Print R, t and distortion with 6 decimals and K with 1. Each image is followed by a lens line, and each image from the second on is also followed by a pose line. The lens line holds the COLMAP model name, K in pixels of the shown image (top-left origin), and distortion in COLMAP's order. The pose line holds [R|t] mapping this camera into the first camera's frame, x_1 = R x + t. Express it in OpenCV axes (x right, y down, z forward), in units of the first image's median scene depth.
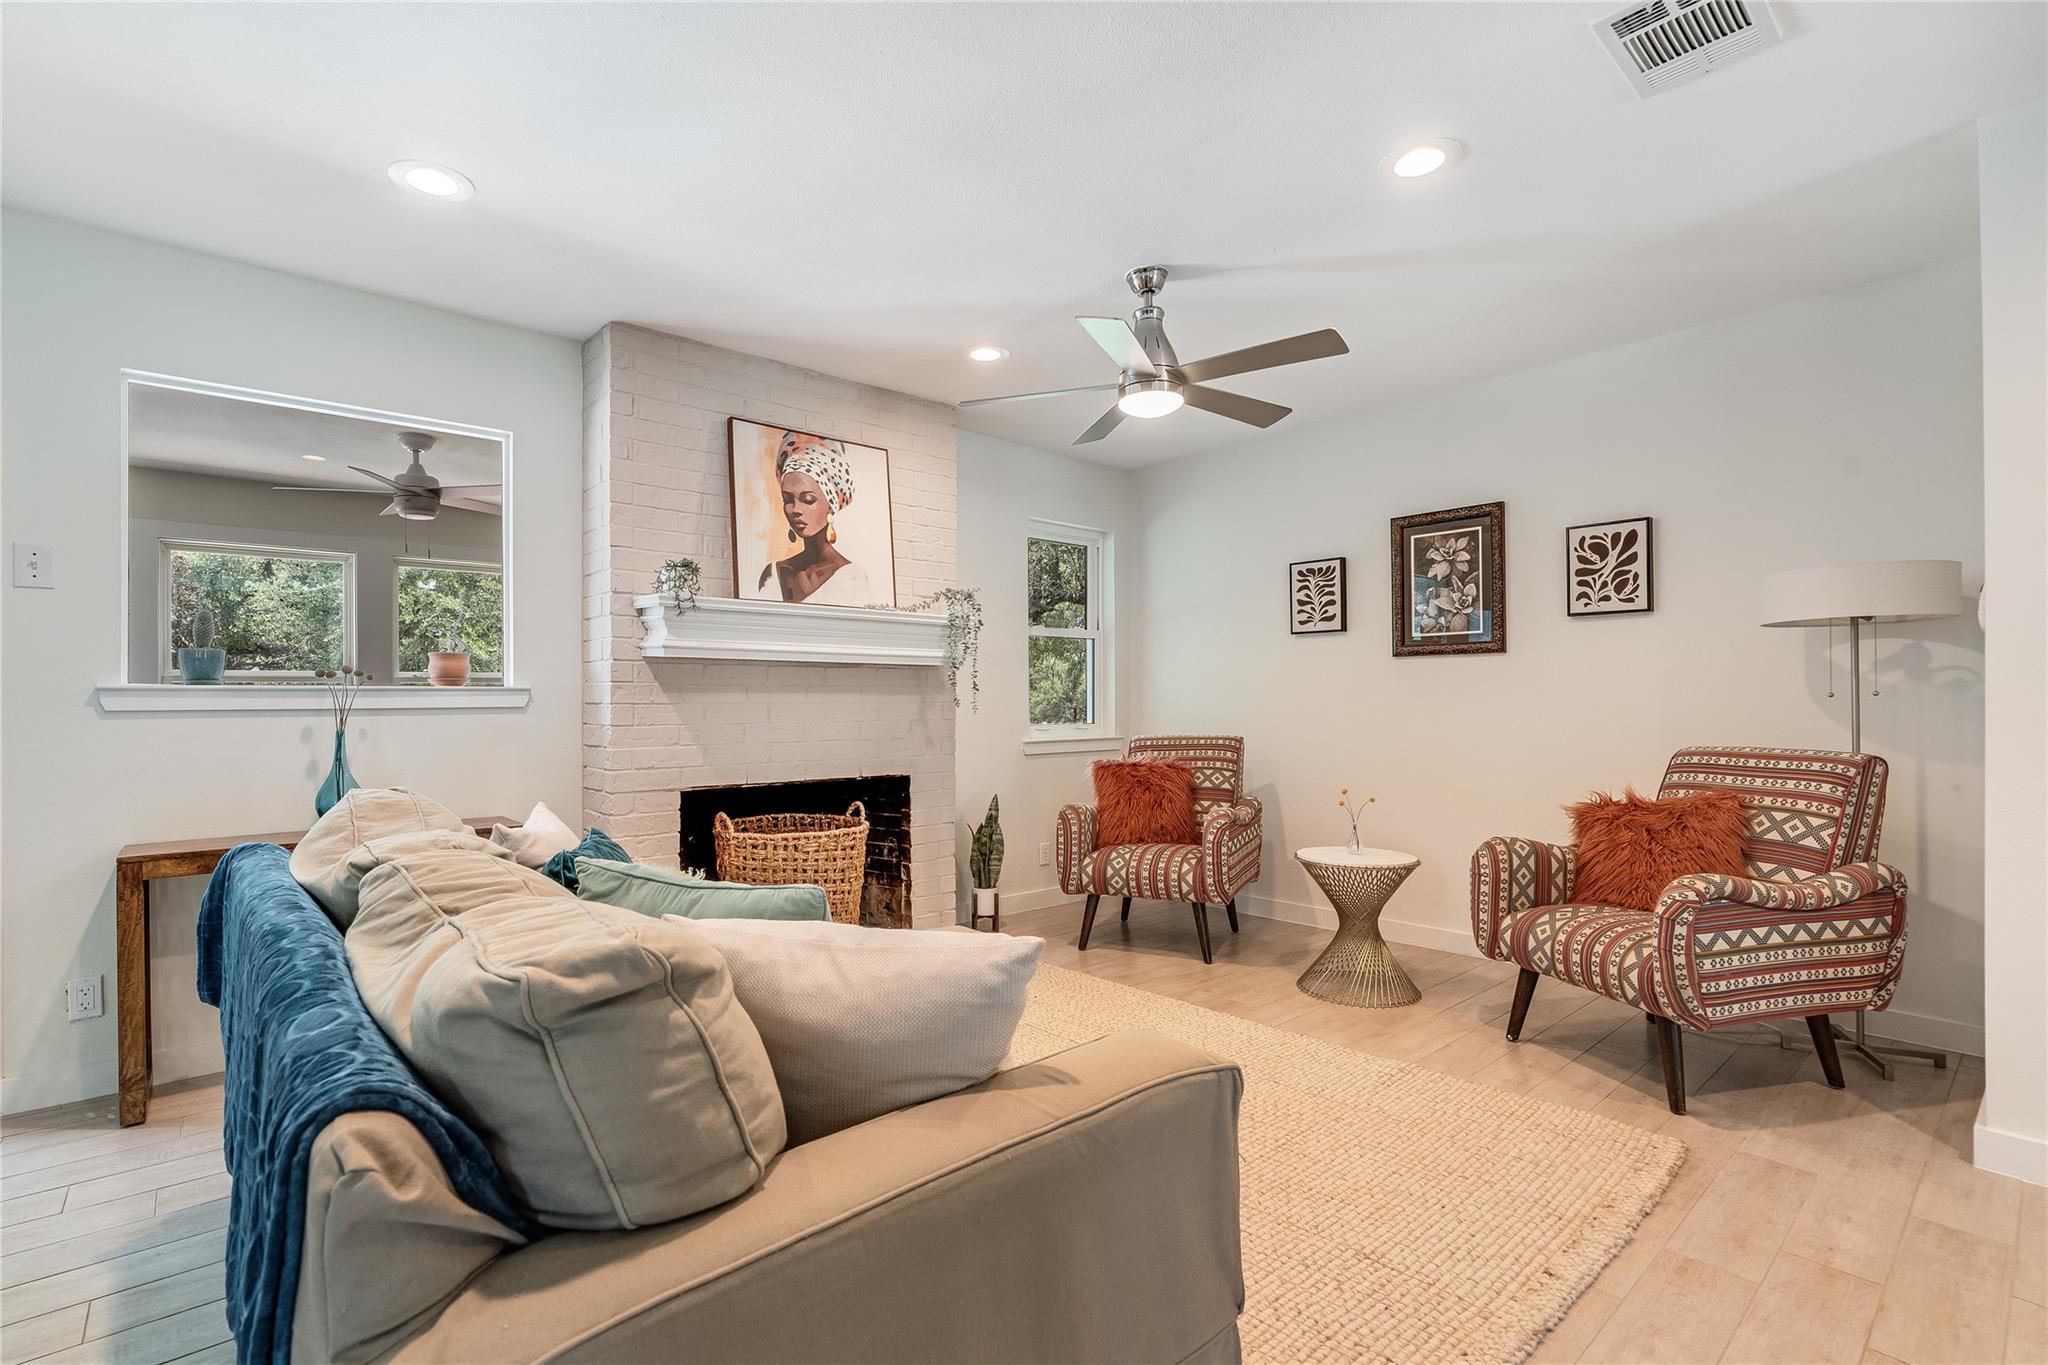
lens RADIAL K [[930.7, 0, 1011.6], [0, 930.7, 695.3], [0, 0, 1]] dist [-0.004237, 0.000927]
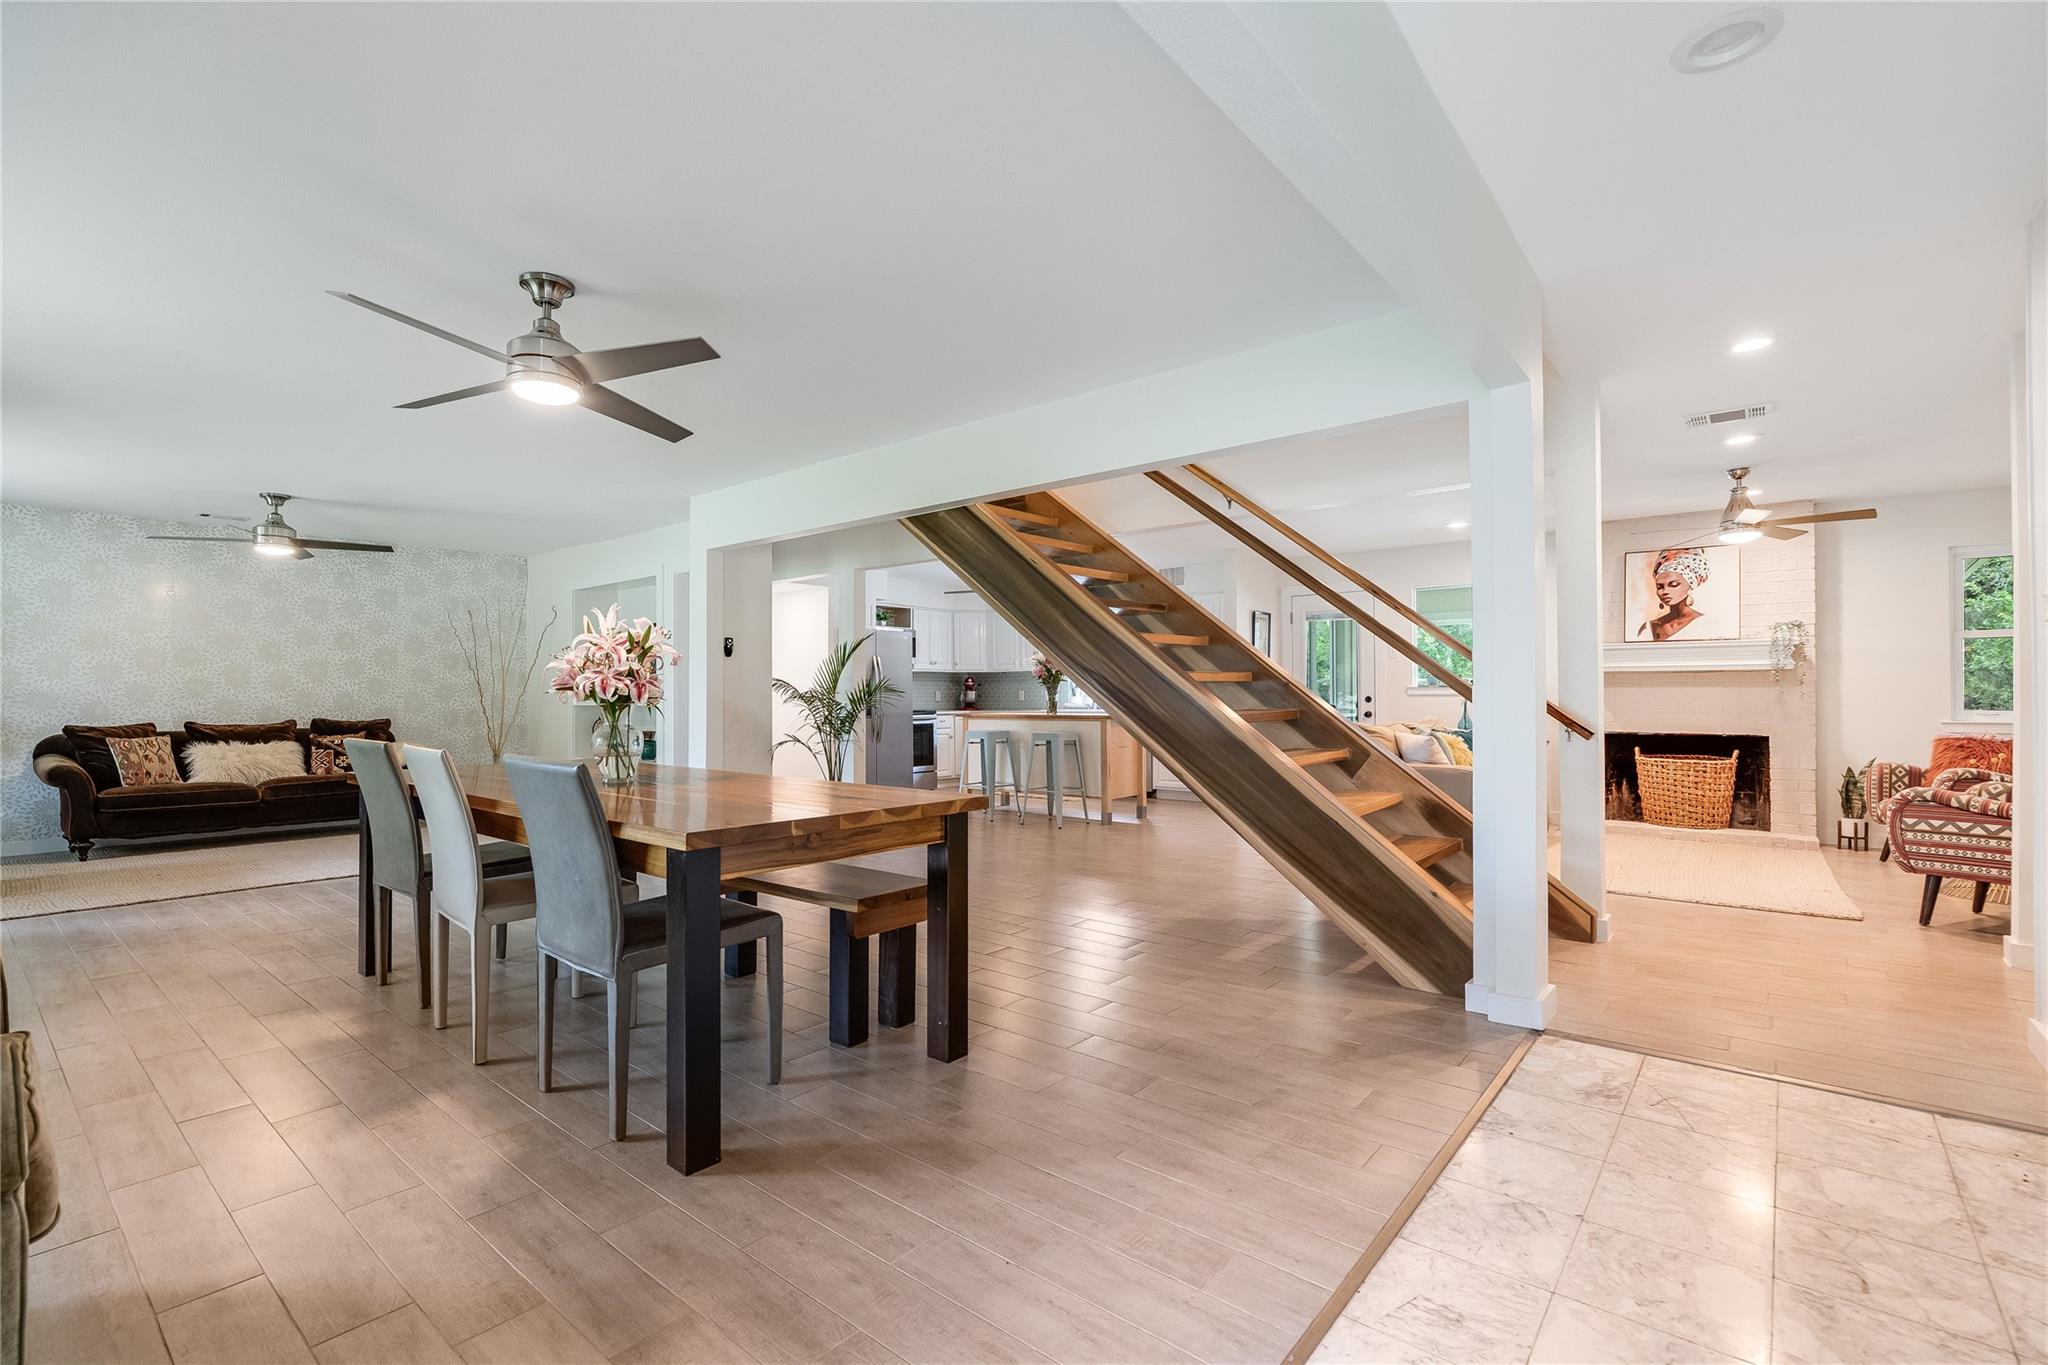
lens RADIAL K [[923.2, 0, 1002.4], [0, 923.2, 686.6], [0, 0, 1]] dist [-0.001065, 0.000162]
pose [[0.150533, -0.008311, -0.988570, 1.449900], [0.004636, 0.999960, -0.007701, 0.005144], [0.988594, -0.003424, 0.150565, -0.645144]]
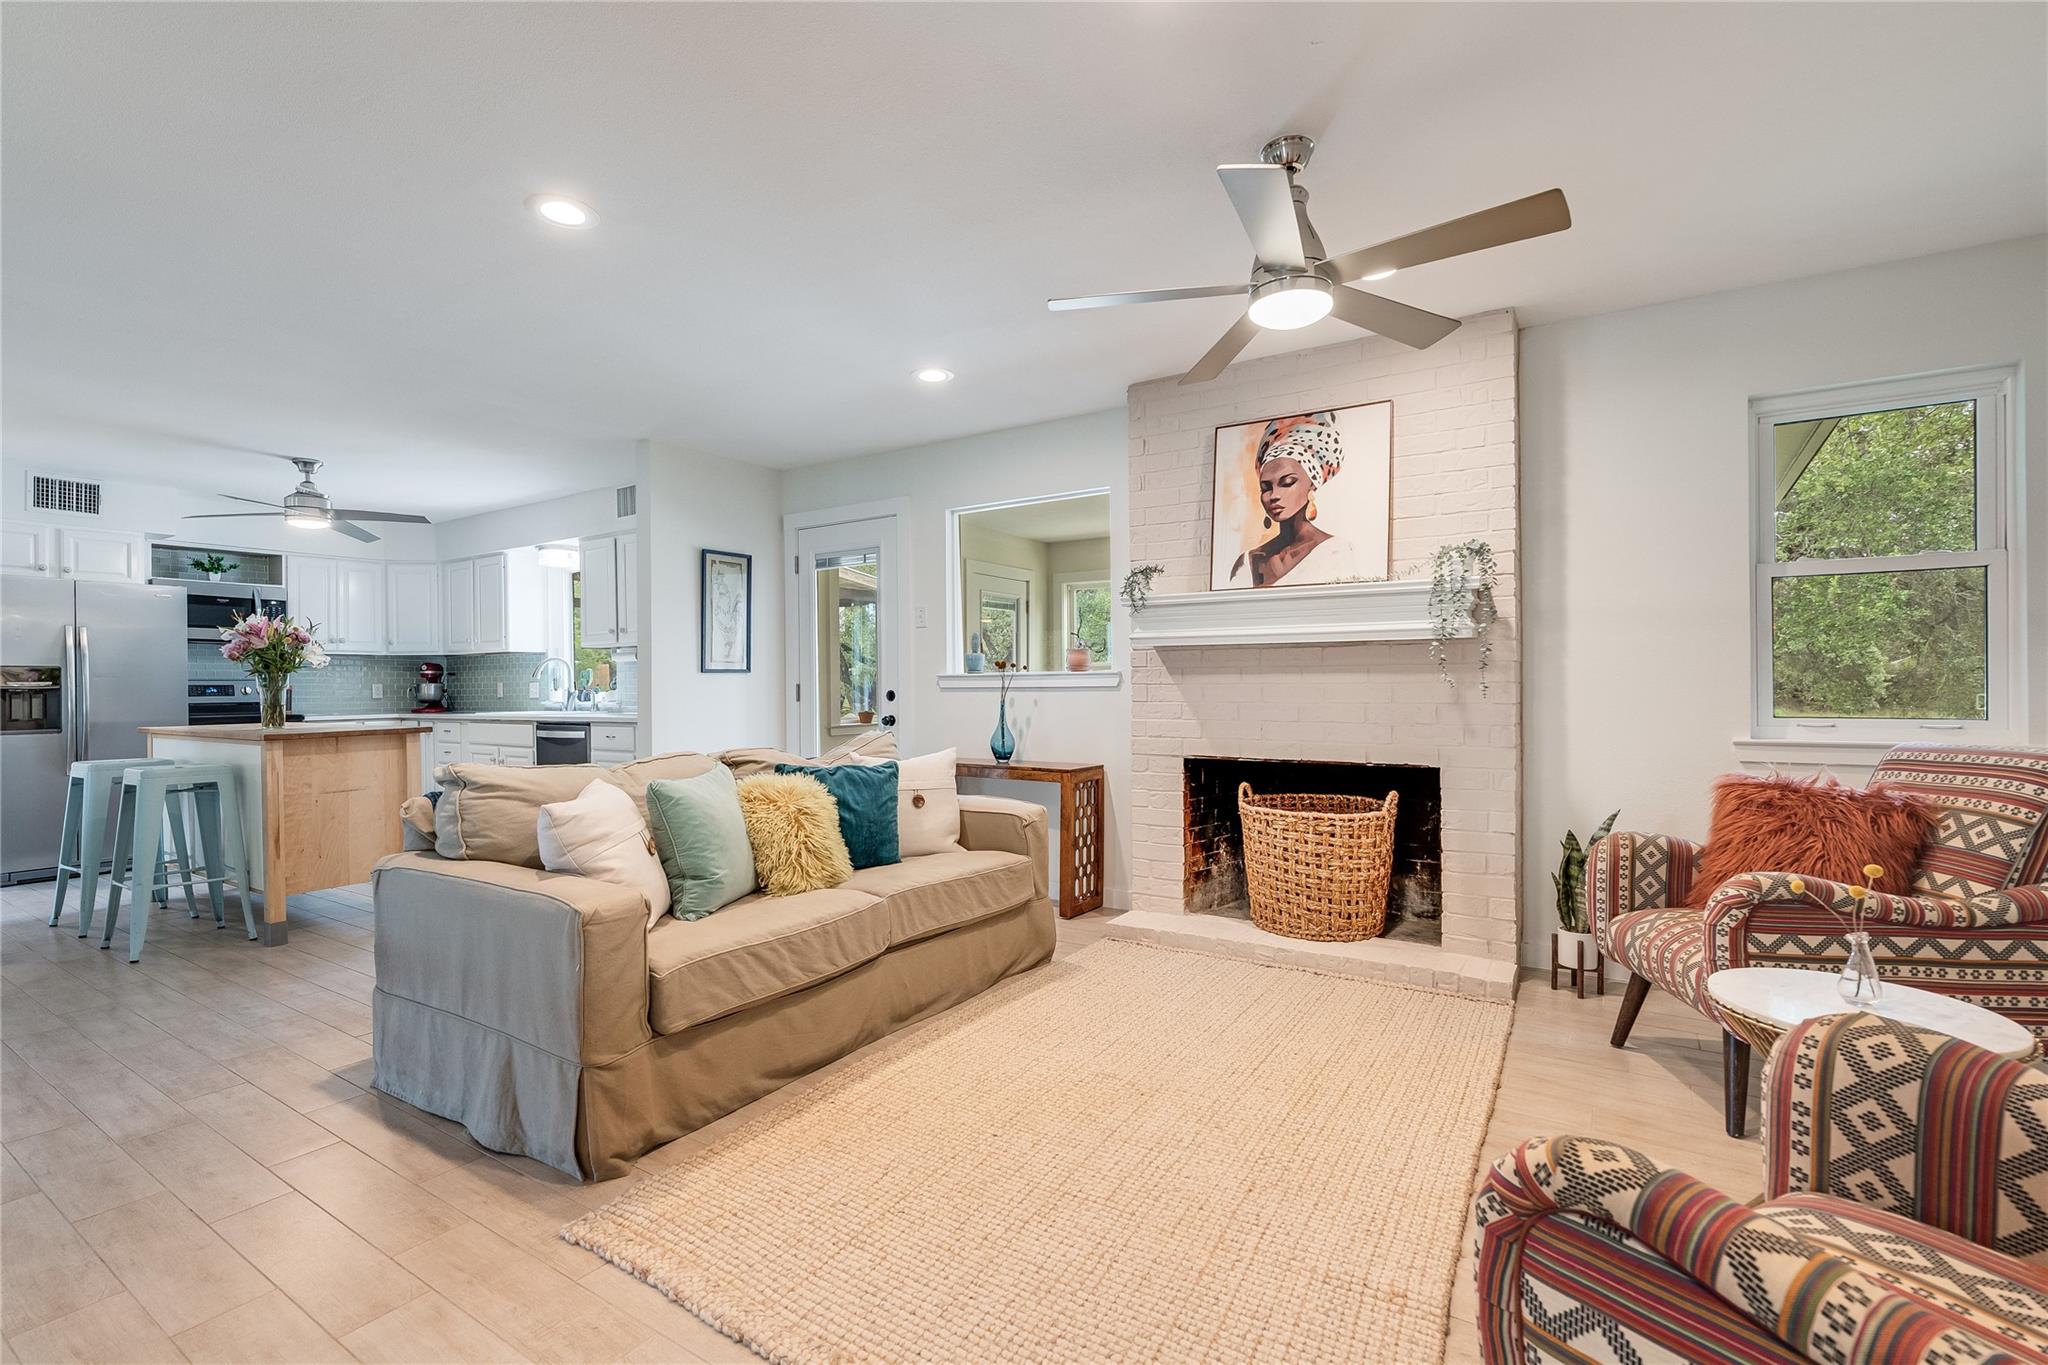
lens RADIAL K [[932.0, 0, 1009.4], [0, 932.0, 680.3], [0, 0, 1]] dist [-0.000034, 0.000444]
pose [[0.267679, -0.001589, -0.963507, 0.685854], [0.010998, 0.999939, 0.001406, 0.000204], [0.963445, -0.010973, 0.267680, 0.439459]]
